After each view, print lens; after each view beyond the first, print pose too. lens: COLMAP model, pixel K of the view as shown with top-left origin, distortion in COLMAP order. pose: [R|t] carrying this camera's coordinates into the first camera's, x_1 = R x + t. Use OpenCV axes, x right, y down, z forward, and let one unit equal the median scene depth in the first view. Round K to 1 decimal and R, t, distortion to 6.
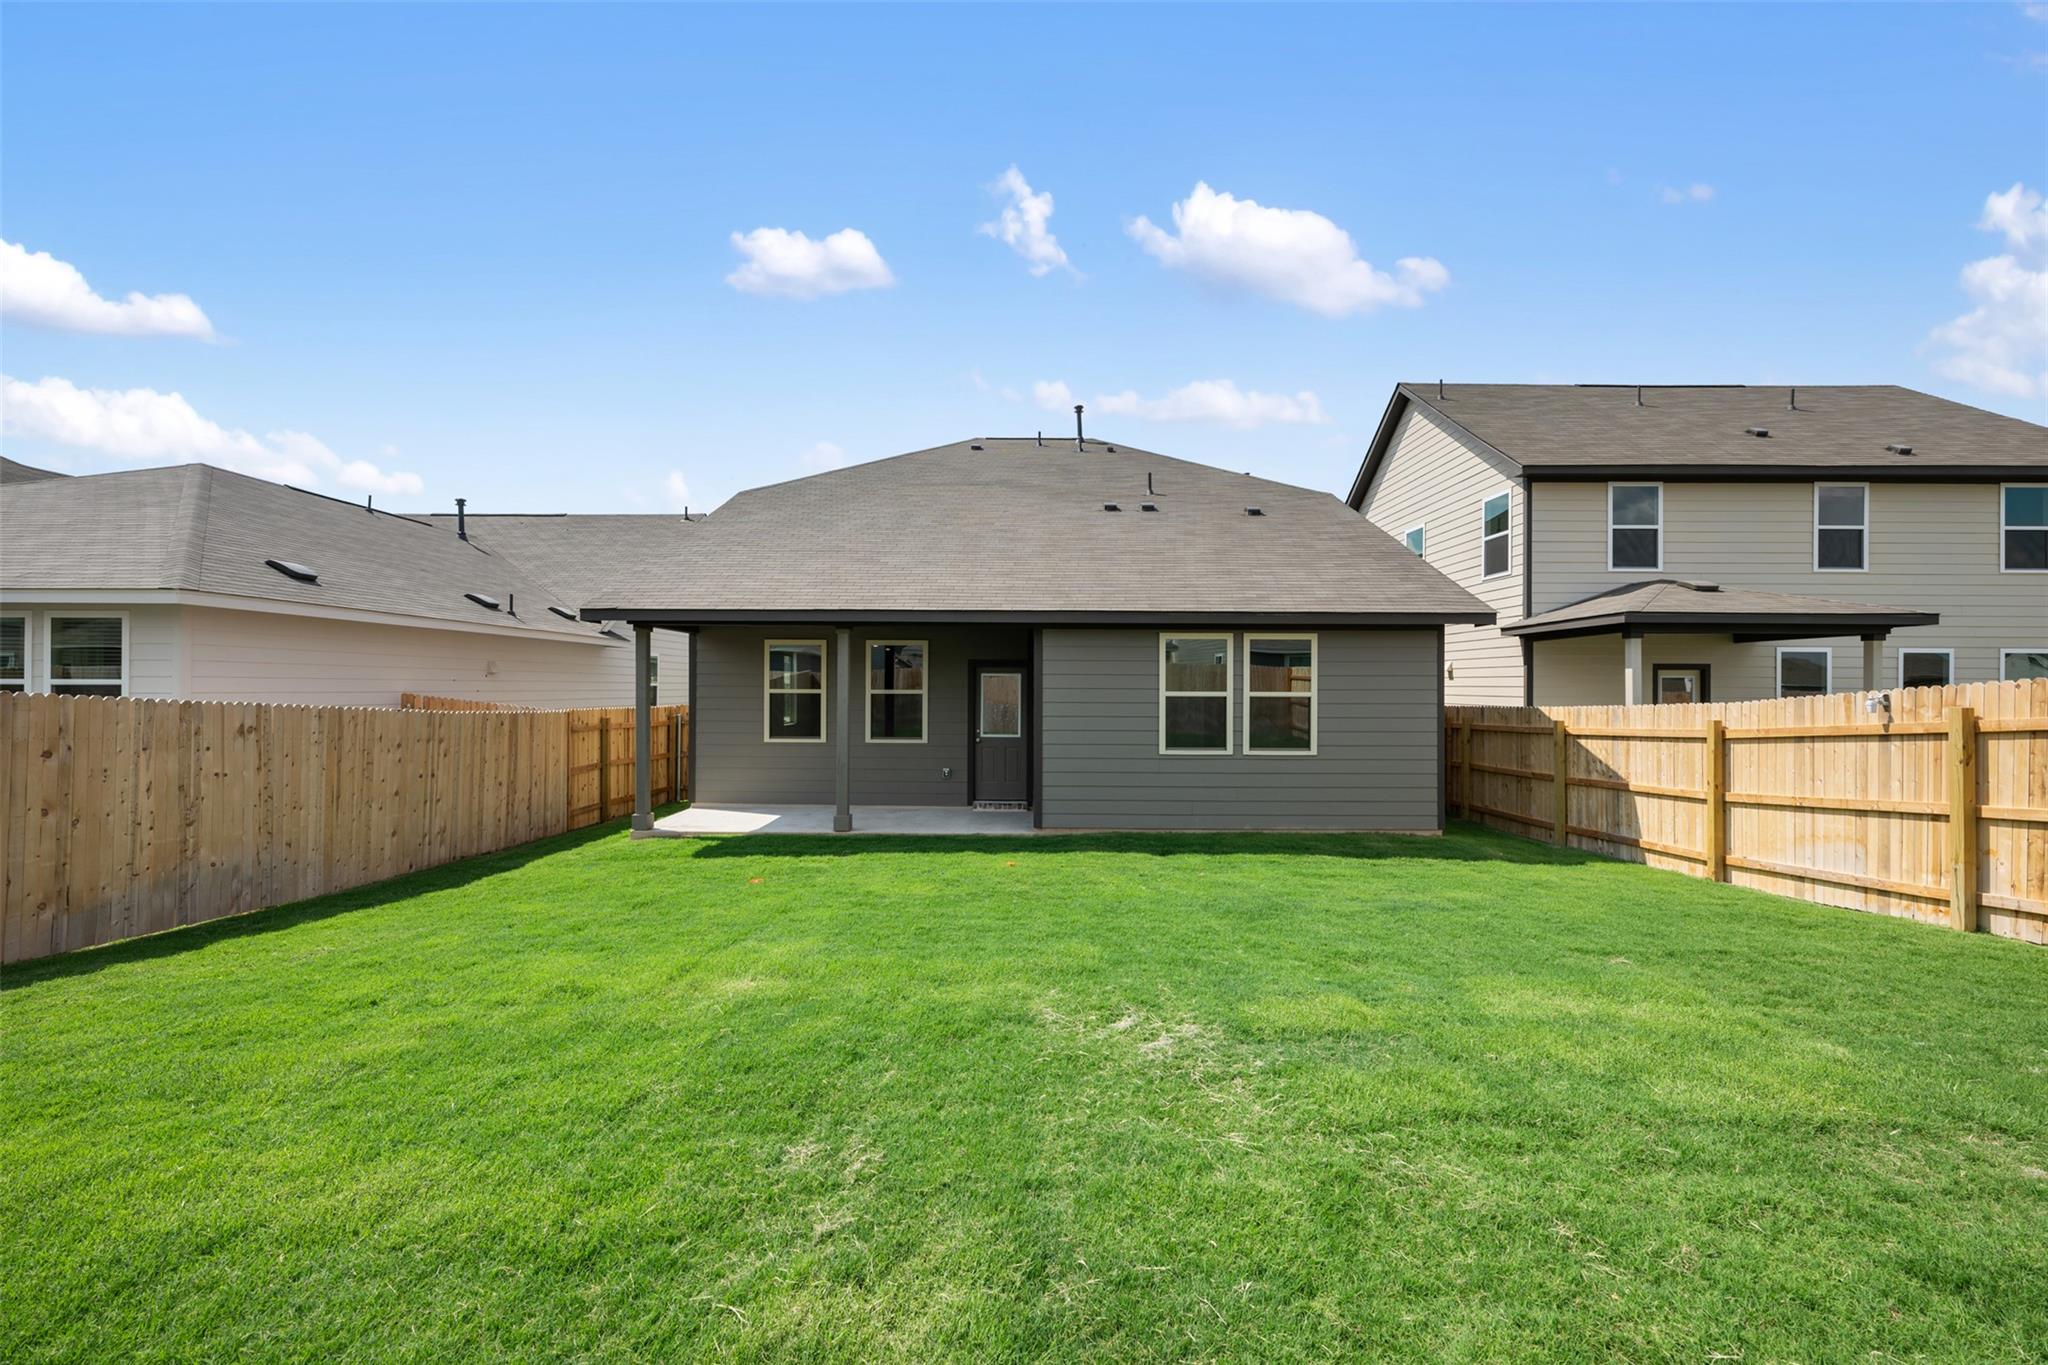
lens RADIAL K [[814.9, 0, 1020.5], [0, 814.9, 676.4], [0, 0, 1]] dist [-0.001774, -0.000187]
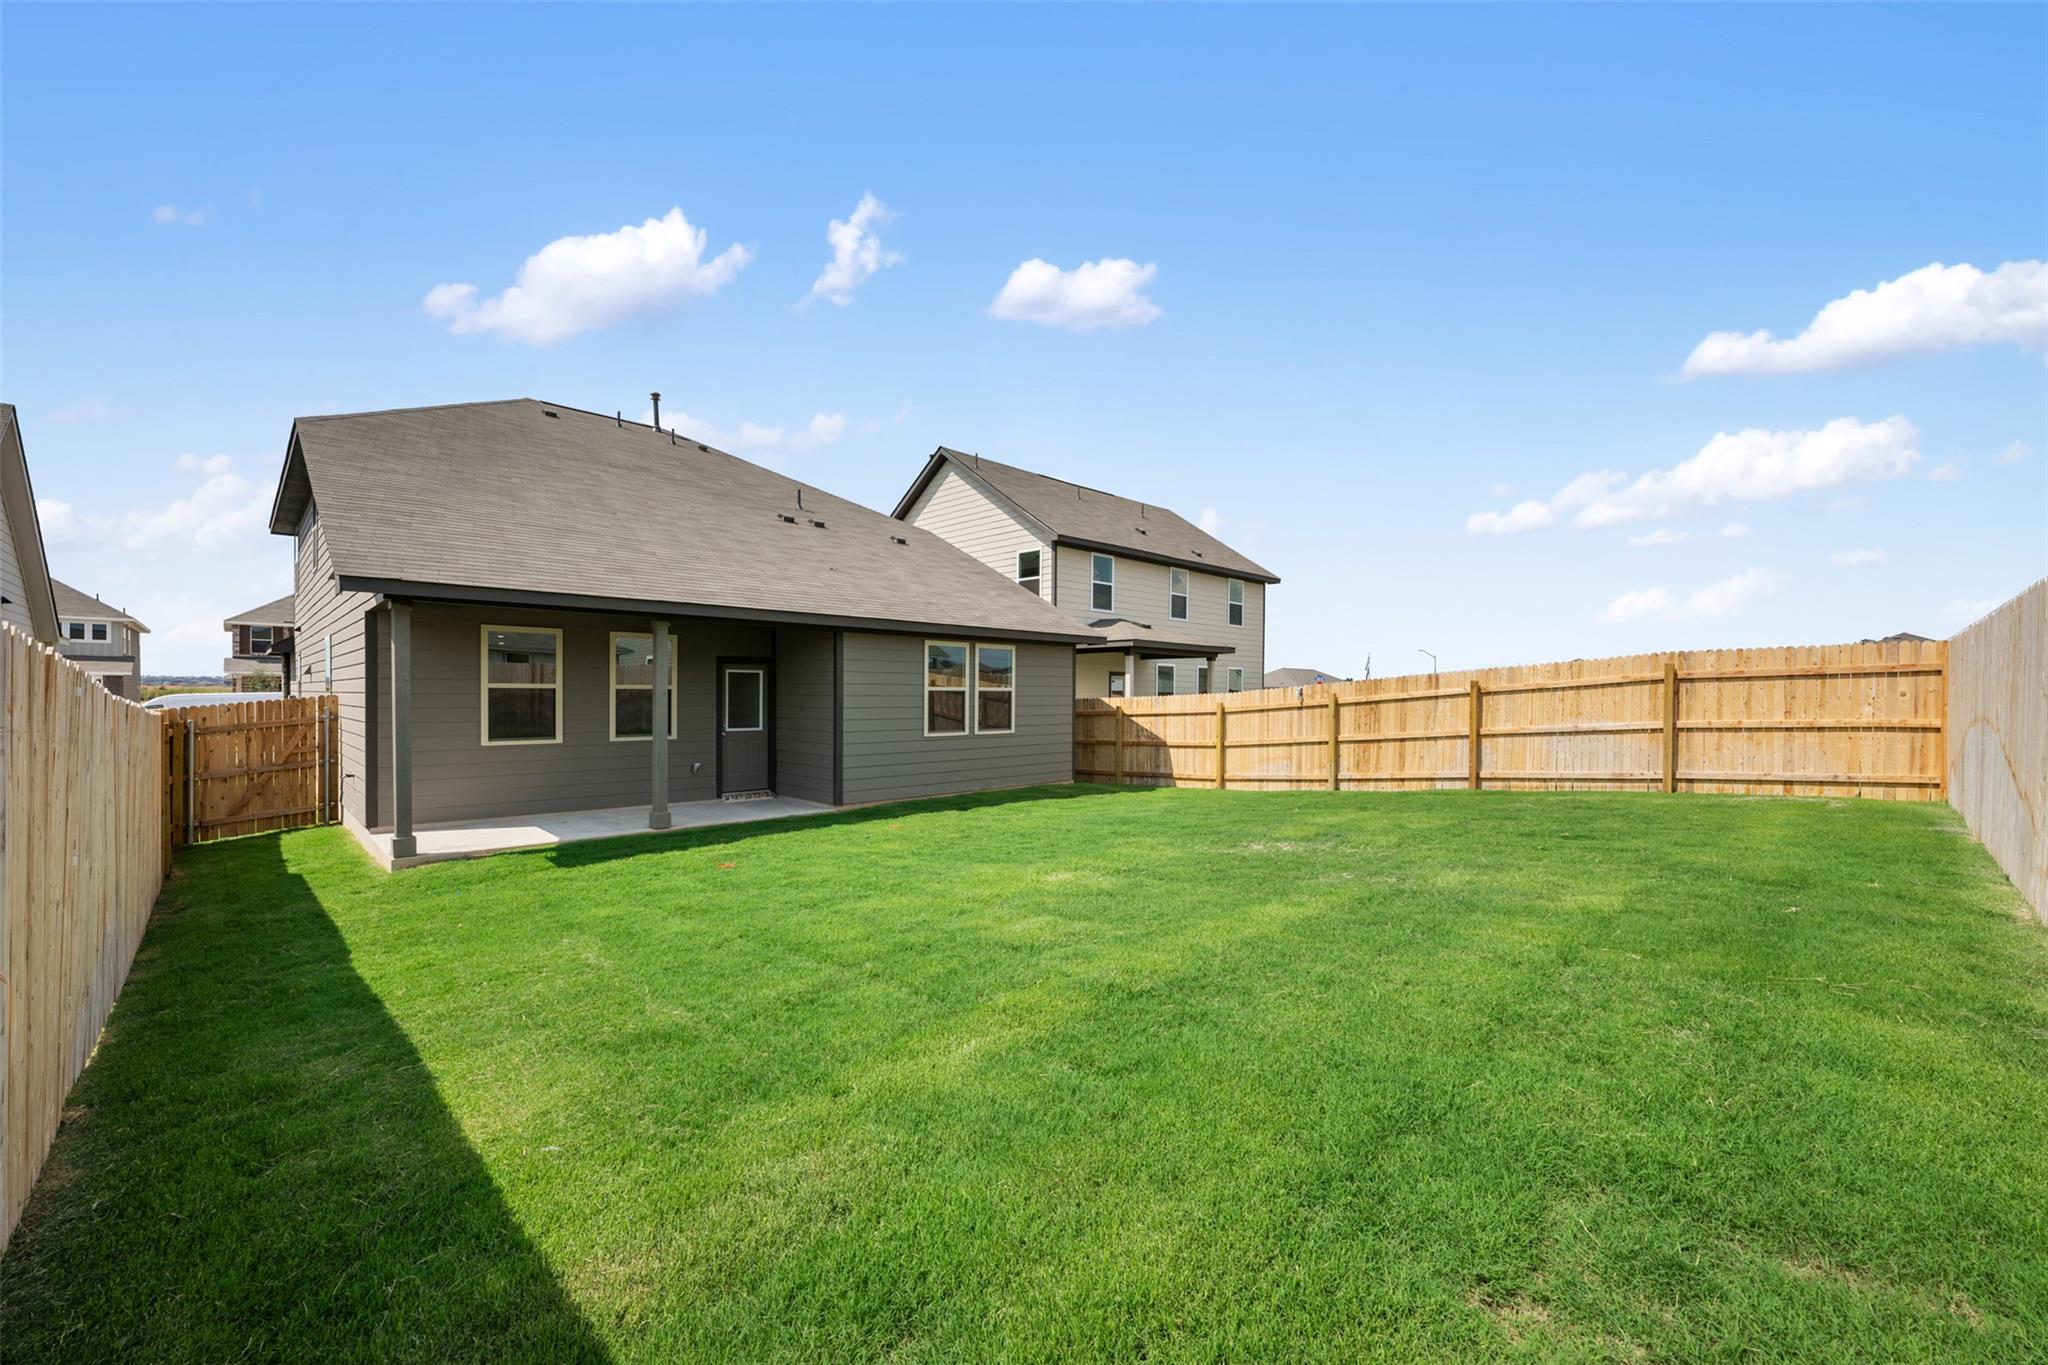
lens RADIAL K [[820.6, 0, 1023.9], [0, 820.6, 698.3], [0, 0, 1]] dist [0.001500, 0.000261]
pose [[0.703601, -0.005909, 0.710571, -0.623351], [-0.011104, 0.999752, 0.019309, 0.010031], [-0.710508, -0.021476, 0.703361, 0.001136]]
